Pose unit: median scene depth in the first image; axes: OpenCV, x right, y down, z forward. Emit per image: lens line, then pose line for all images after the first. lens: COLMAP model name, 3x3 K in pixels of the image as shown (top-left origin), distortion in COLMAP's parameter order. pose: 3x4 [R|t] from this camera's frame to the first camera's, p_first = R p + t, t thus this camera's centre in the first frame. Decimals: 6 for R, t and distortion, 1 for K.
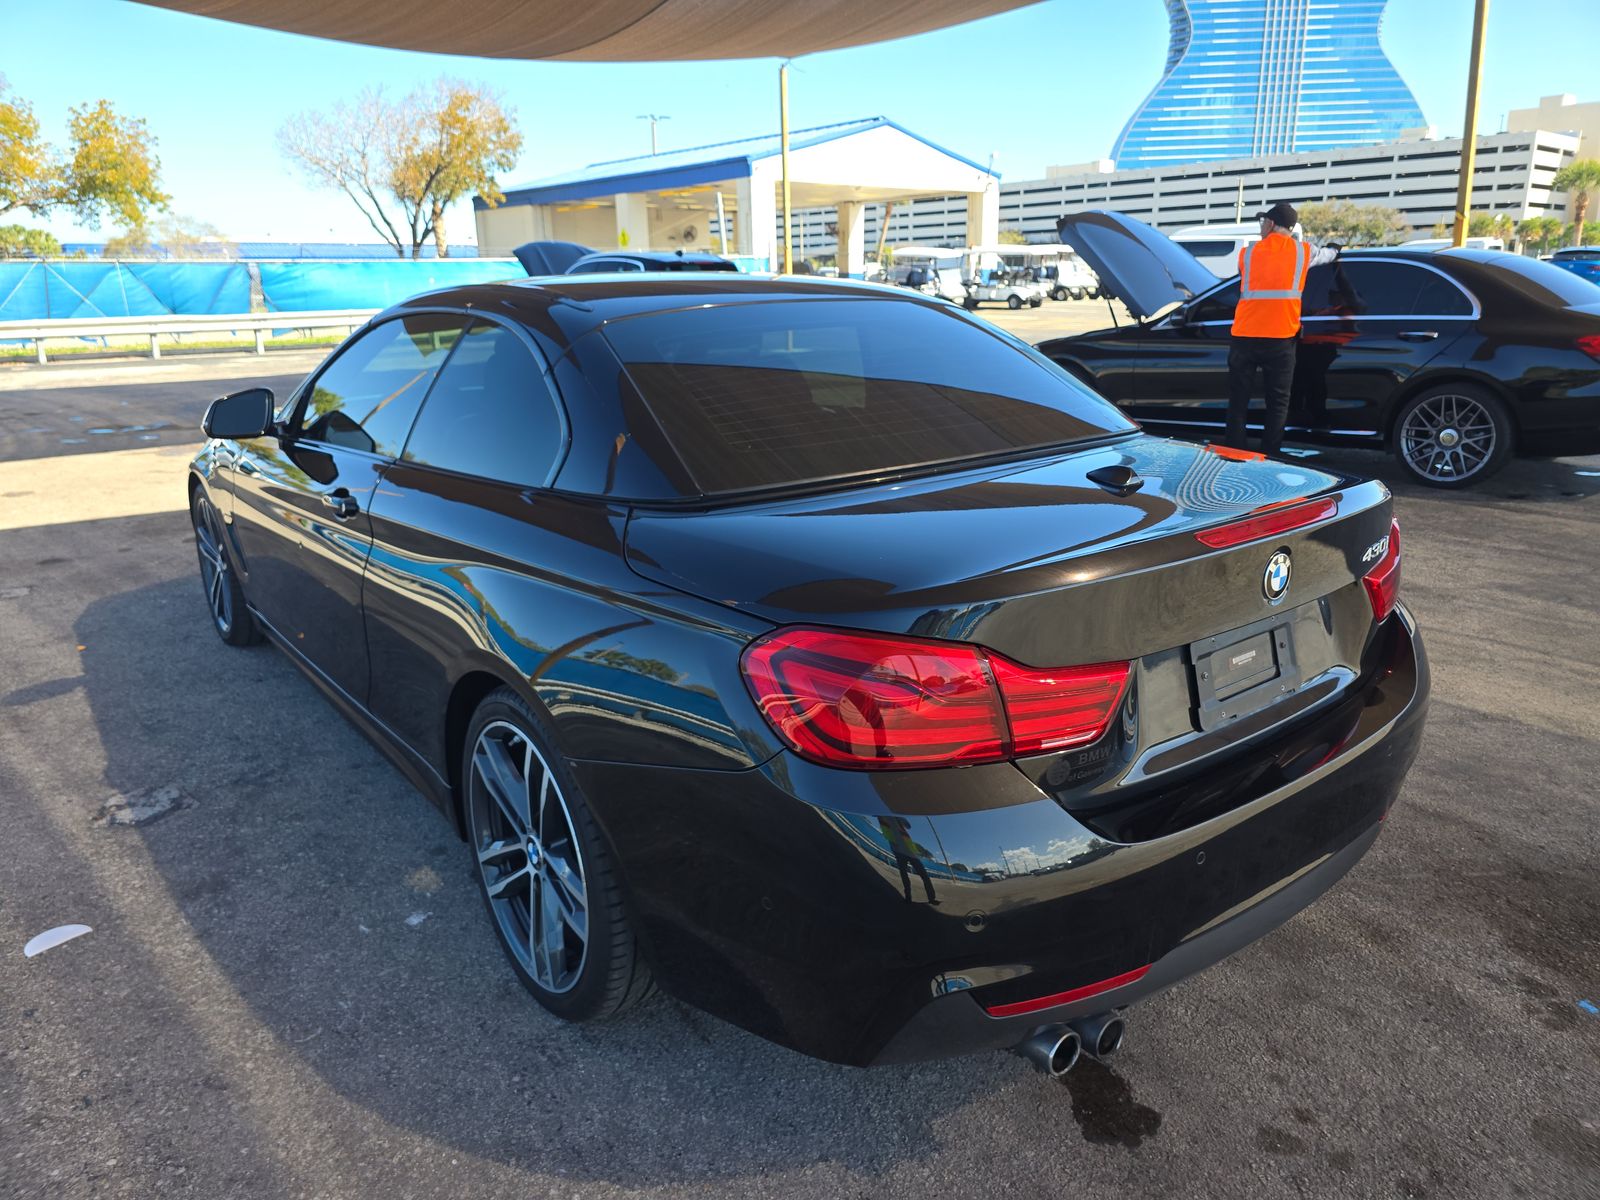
lens RADIAL K [[1116.2, 0, 800.0], [0, 1116.2, 600.0], [0, 0, 1]] dist [0.042942, -0.052857]
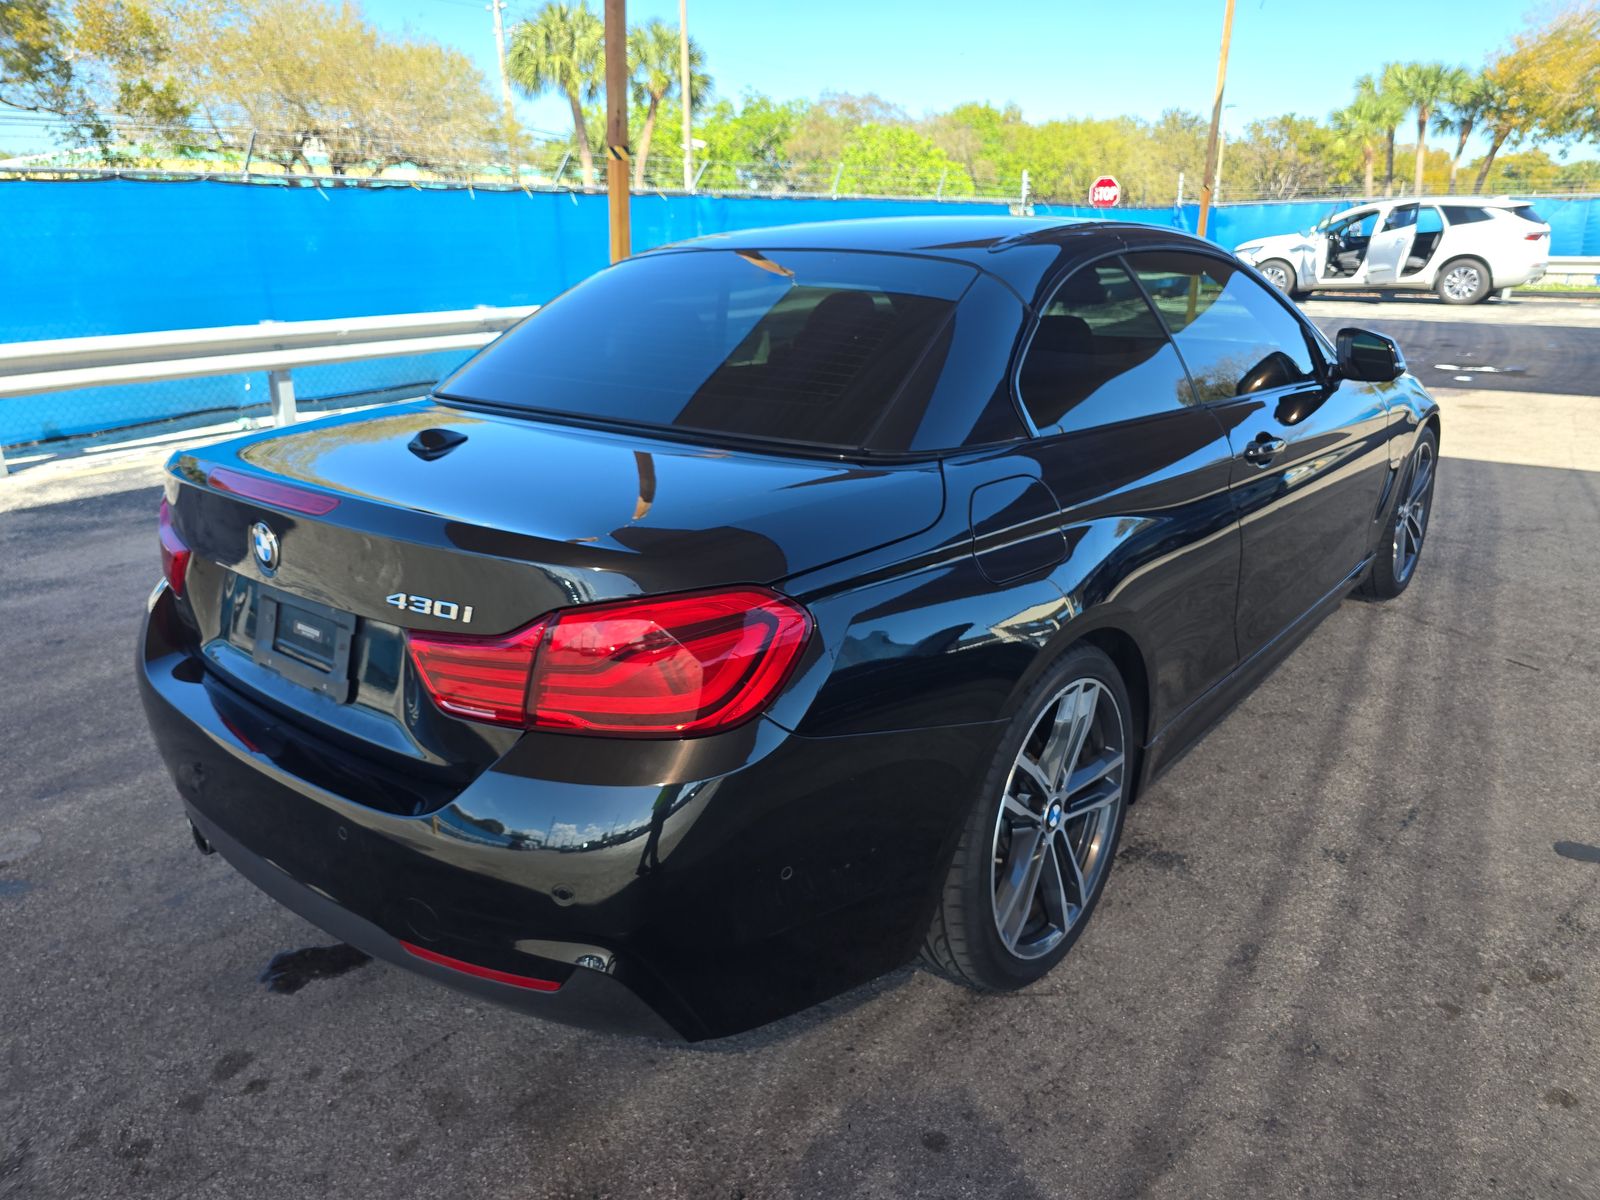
lens RADIAL K [[1116.2, 0, 800.0], [0, 1116.2, 600.0], [0, 0, 1]] dist [0.042942, -0.052857]
pose [[0.169310, 0.309021, -0.935863, 0.121561], [-0.255981, 0.930772, 0.261030, -0.029867], [0.951739, 0.195369, 0.236693, 0.104058]]
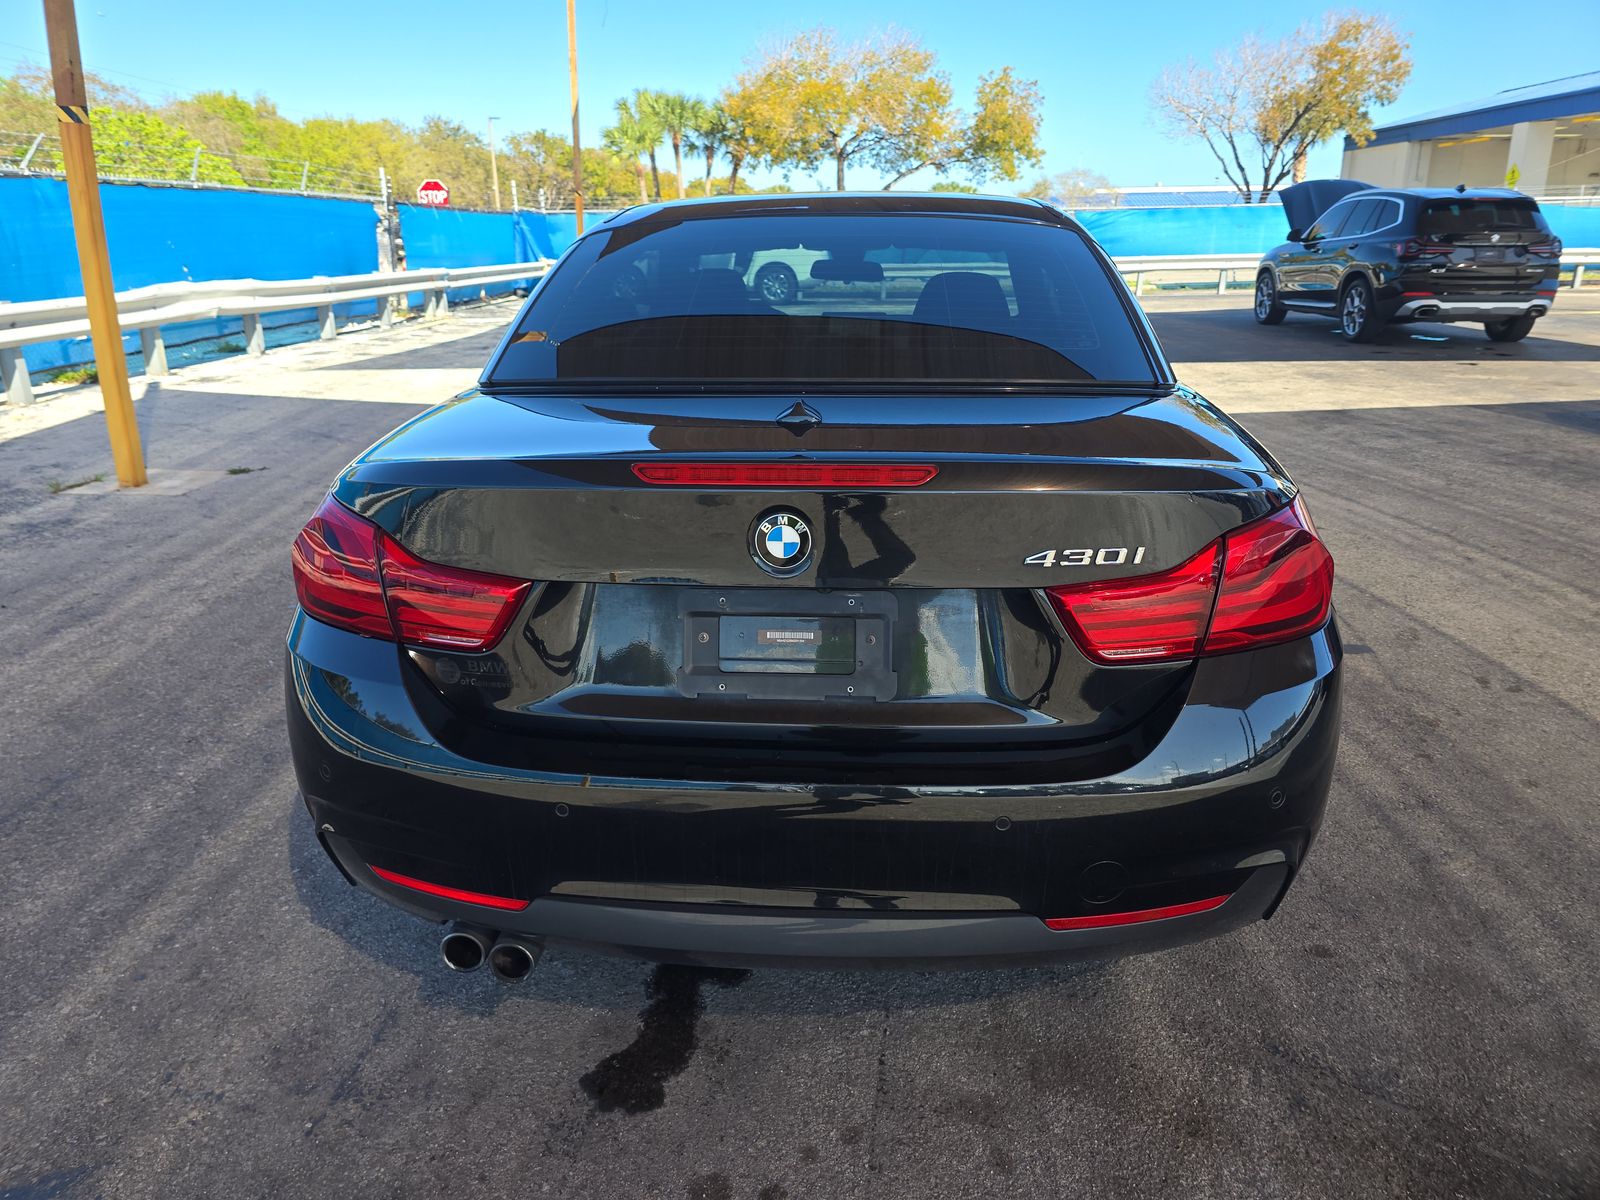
lens RADIAL K [[1116.2, 0, 800.0], [0, 1116.2, 600.0], [0, 0, 1]] dist [0.042942, -0.052857]
pose [[0.722278, 0.217331, -0.656568, 0.083421], [-0.191422, 0.975076, 0.112182, -0.006214], [0.664584, 0.044655, 0.745878, 0.034182]]
